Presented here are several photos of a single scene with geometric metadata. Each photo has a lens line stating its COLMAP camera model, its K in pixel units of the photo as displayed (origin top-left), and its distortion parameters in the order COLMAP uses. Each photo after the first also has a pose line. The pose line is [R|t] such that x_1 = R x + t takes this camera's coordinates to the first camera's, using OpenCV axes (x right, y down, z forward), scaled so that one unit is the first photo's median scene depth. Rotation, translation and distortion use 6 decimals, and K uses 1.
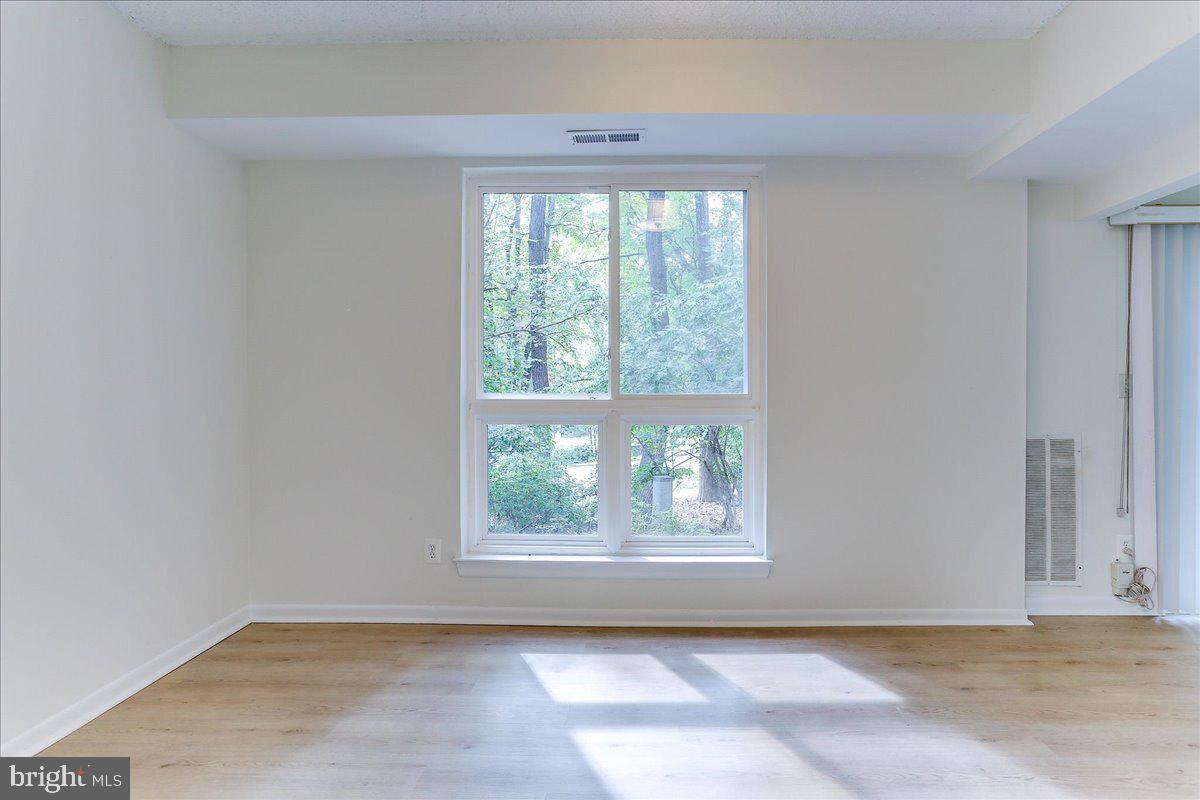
lens RADIAL K [[605.5, 0, 609.8], [0, 605.5, 388.5], [0, 0, 1]] dist [-0.026671, 0.002817]
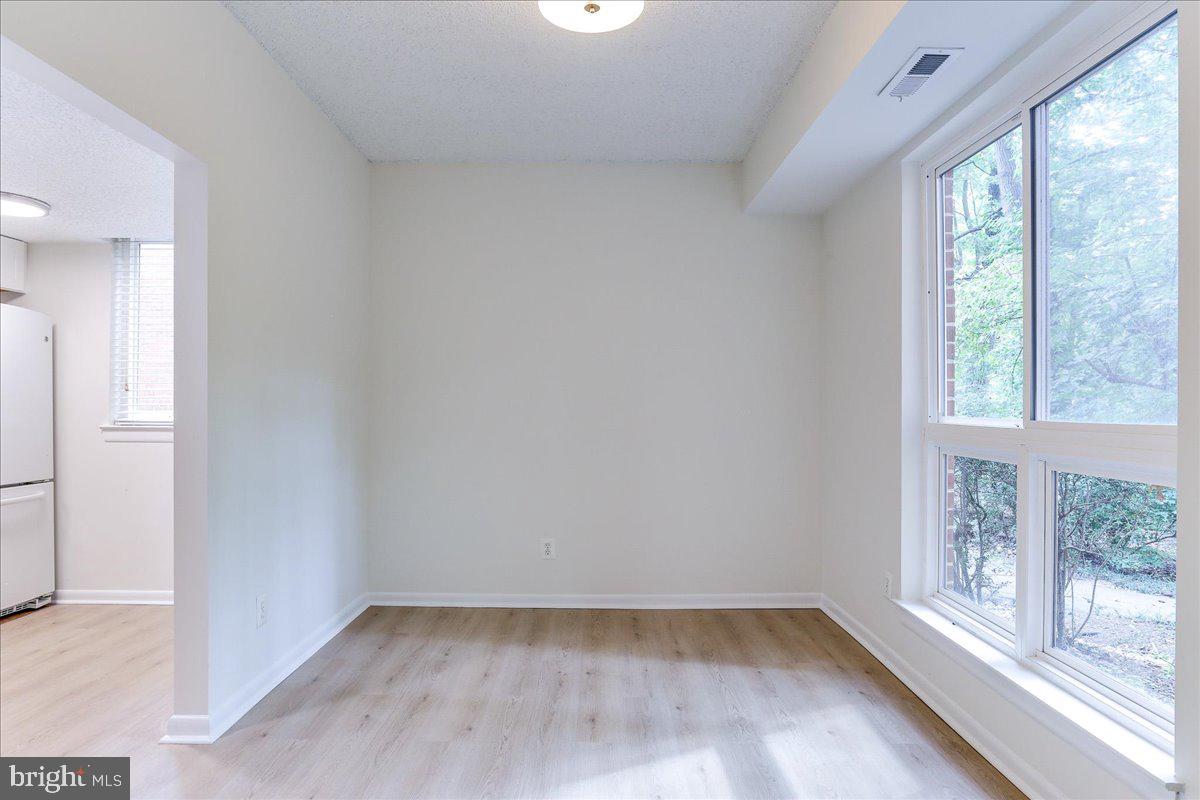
lens RADIAL K [[672.9, 0, 586.8], [0, 672.9, 417.4], [0, 0, 1]] dist [-0.018876, 0.000513]
pose [[0.050868, 0.014229, -0.998604, 0.755498], [-0.011268, 0.999843, 0.013673, 0.001763], [0.998642, 0.010557, 0.051020, 0.517331]]
